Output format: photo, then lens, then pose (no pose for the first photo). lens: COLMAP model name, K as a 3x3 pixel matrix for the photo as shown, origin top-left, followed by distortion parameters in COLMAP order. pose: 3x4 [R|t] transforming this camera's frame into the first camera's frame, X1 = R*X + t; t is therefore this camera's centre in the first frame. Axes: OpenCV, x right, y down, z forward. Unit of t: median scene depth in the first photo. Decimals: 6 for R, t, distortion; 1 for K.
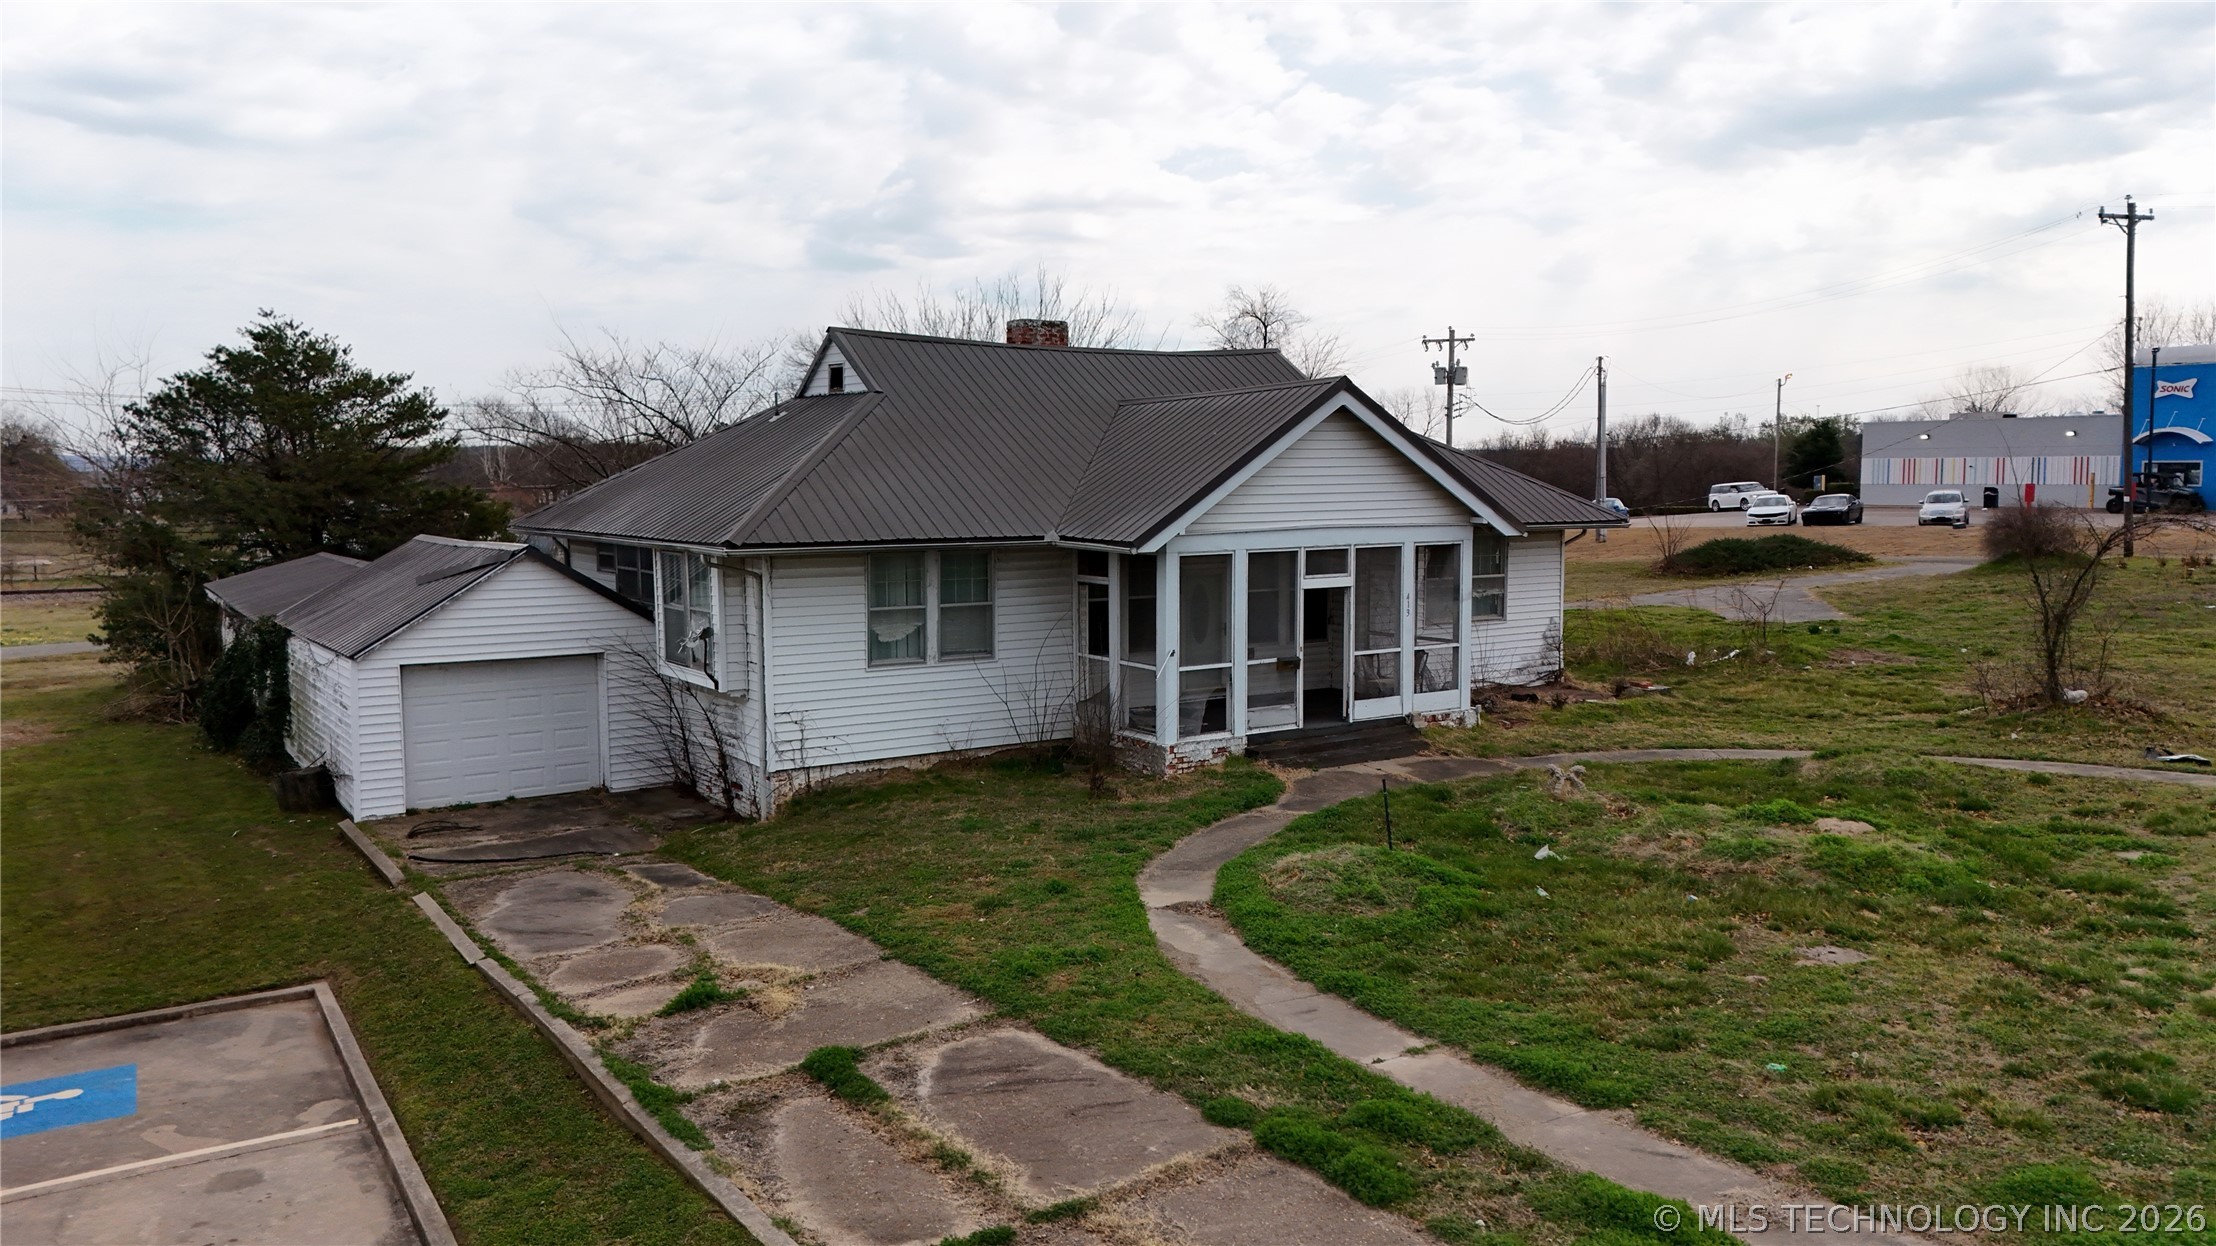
lens RADIAL K [[1654.8, 0, 1111.6], [0, 1654.8, 547.4], [0, 0, 1]] dist [0.062505, -0.004875]
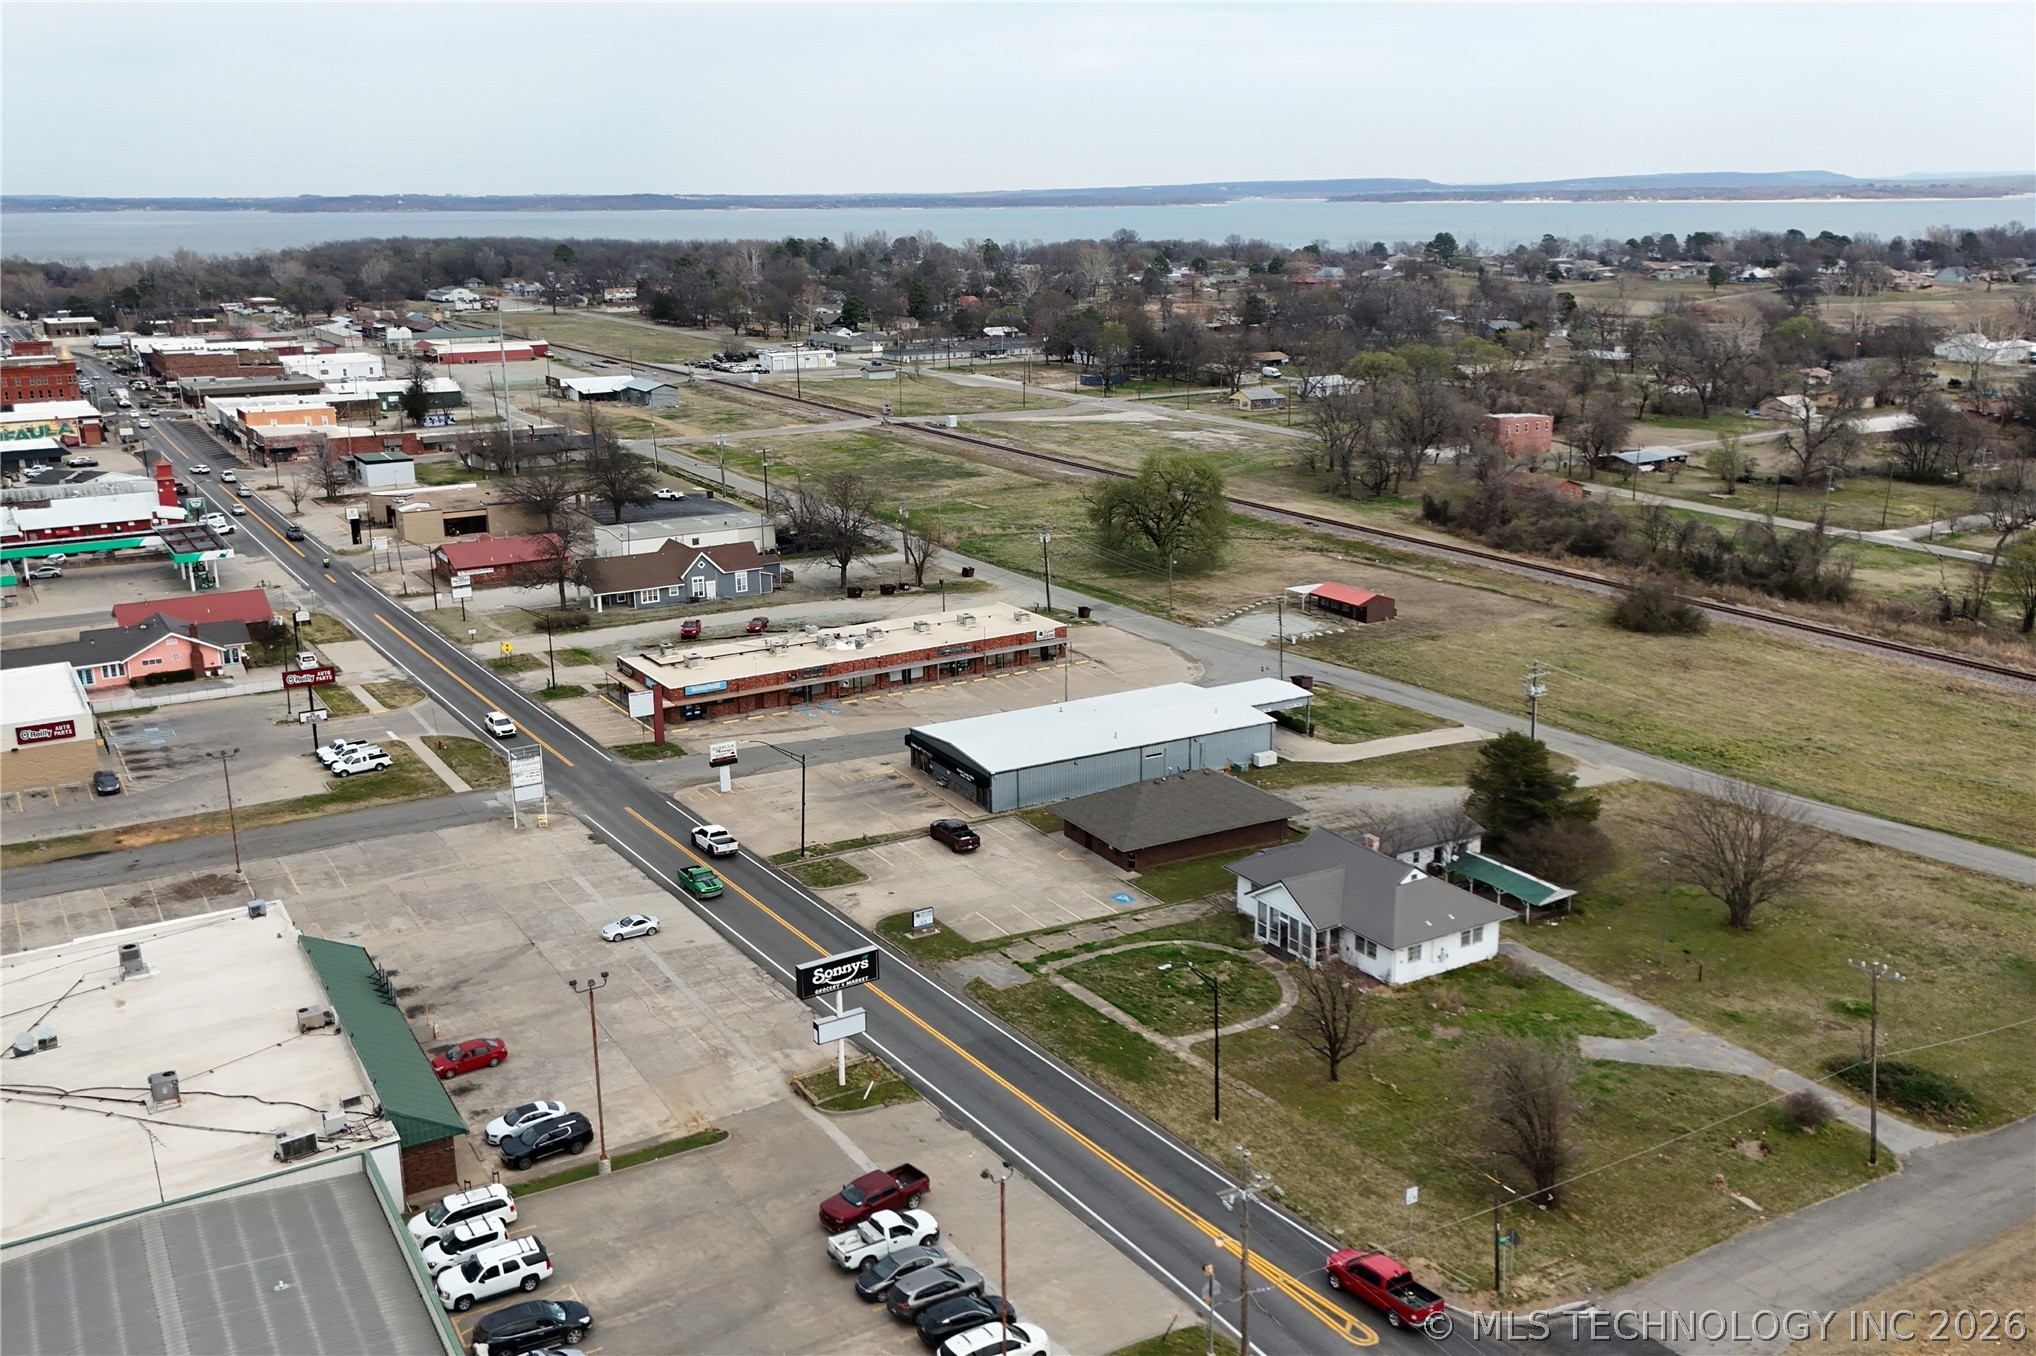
lens RADIAL K [[1737.2, 0, 1018.0], [0, 1737.2, 678.0], [0, 0, 1]] dist [0.095707, -0.002664]
pose [[-0.034335, 0.267907, -0.962833, 4.810532], [-0.050049, 0.961731, 0.269385, -1.963662], [0.998156, 0.057438, -0.019613, 0.328364]]
